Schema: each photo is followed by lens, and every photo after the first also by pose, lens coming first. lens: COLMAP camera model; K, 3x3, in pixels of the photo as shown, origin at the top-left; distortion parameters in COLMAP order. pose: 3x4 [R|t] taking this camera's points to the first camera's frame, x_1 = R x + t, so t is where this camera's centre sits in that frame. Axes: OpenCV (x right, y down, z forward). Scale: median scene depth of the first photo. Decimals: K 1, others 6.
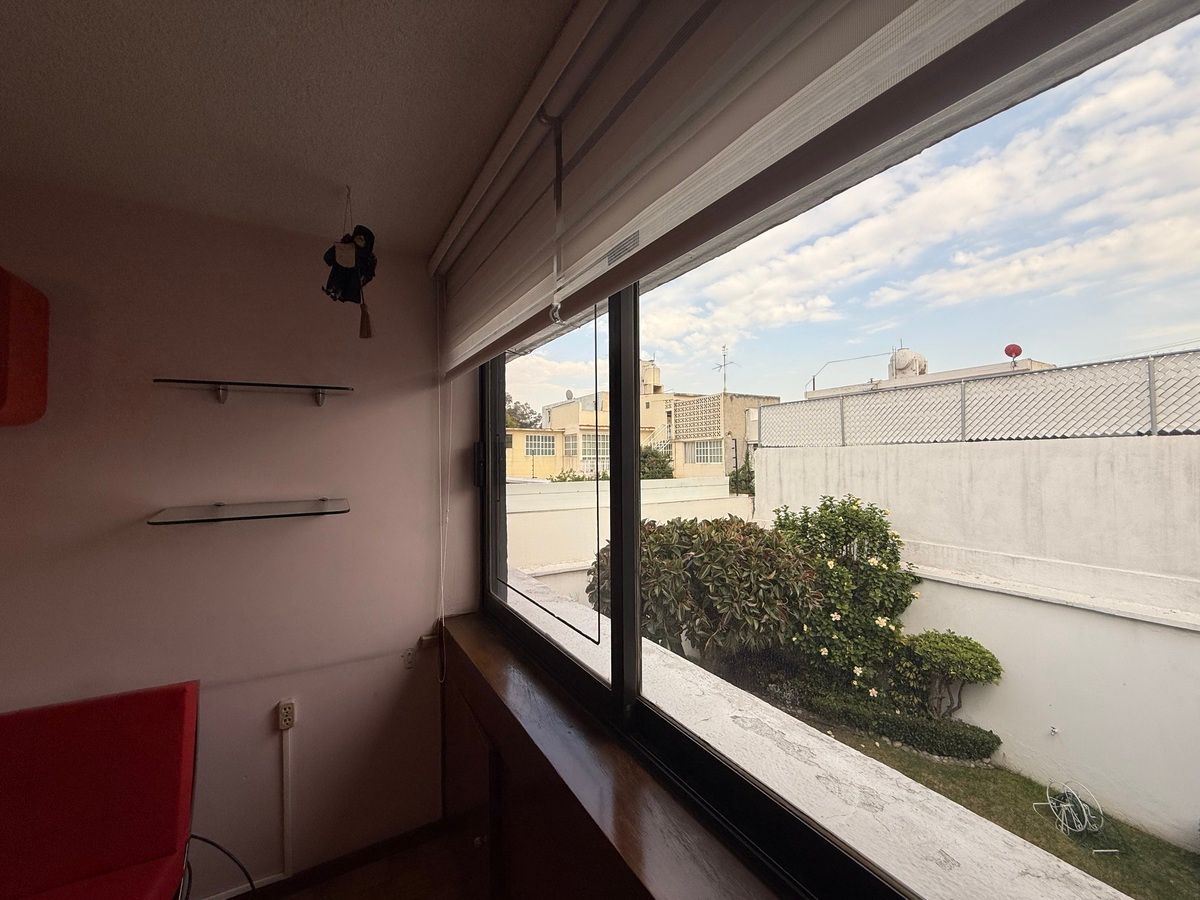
lens RADIAL K [[477.6, 0, 600.0], [0, 477.6, 450.0], [0, 0, 1]] dist [-0.007952, 0.000109]
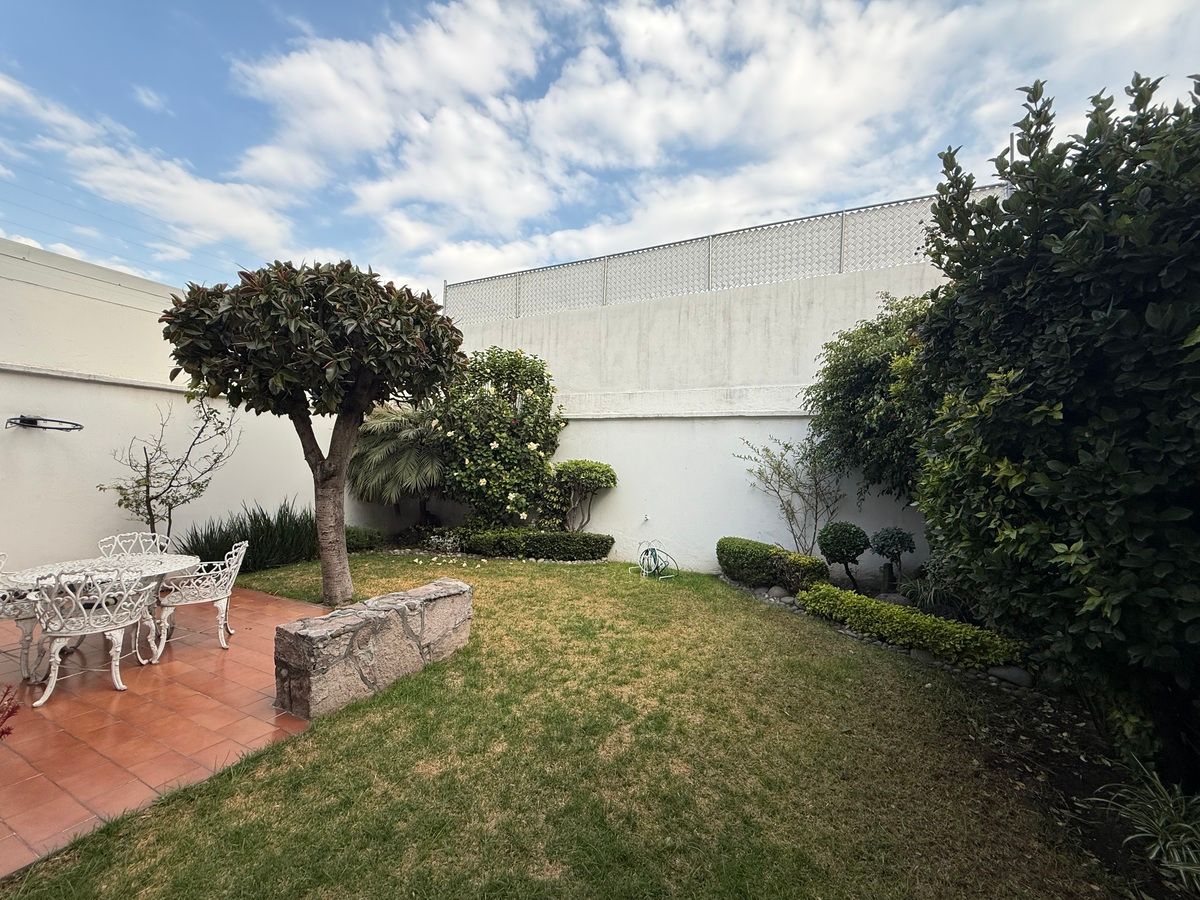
lens RADIAL K [[472.8, 0, 600.0], [0, 472.8, 450.0], [0, 0, 1]] dist [0.003129, 0.000172]
pose [[0.834808, 0.058719, 0.547401, 0.118832], [-0.053194, 0.998247, -0.025959, 0.376704], [-0.547966, -0.007448, 0.836468, -0.001816]]
